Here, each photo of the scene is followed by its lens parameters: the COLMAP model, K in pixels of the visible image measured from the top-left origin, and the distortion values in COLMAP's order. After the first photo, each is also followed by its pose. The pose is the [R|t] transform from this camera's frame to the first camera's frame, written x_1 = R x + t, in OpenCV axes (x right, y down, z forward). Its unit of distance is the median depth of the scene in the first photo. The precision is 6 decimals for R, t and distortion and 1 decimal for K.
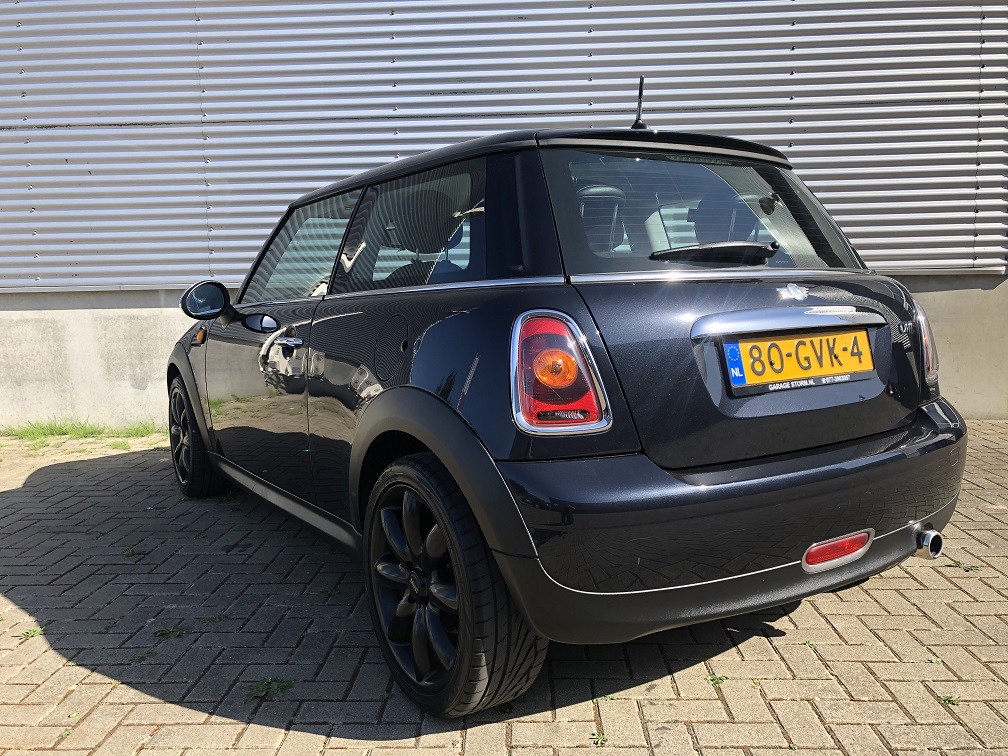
lens RADIAL K [[814.5, 0, 499.8], [0, 814.5, 375.6], [0, 0, 1]] dist [0.014390, 0.000060]
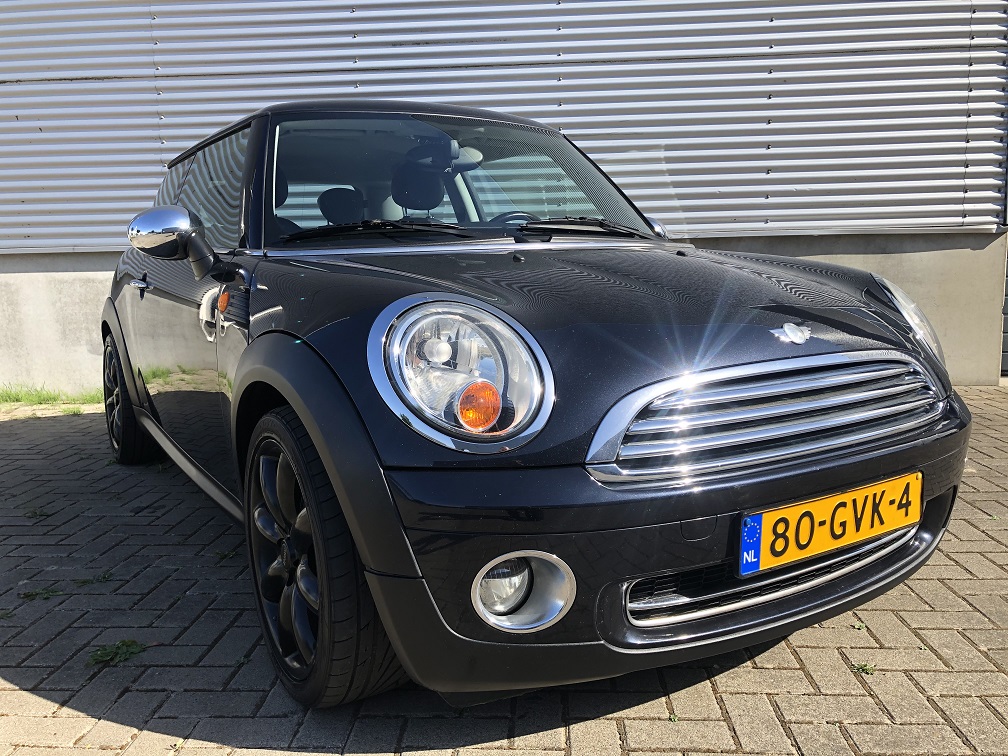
lens RADIAL K [[814.5, 0, 501.9], [0, 814.5, 372.0], [0, 0, 1]] dist [0.014390, 0.000060]
pose [[0.999860, 0.001064, -0.016725, 0.099879], [-0.000772, 0.999847, 0.017448, 0.034488], [0.016741, -0.017433, 0.999708, 0.065278]]
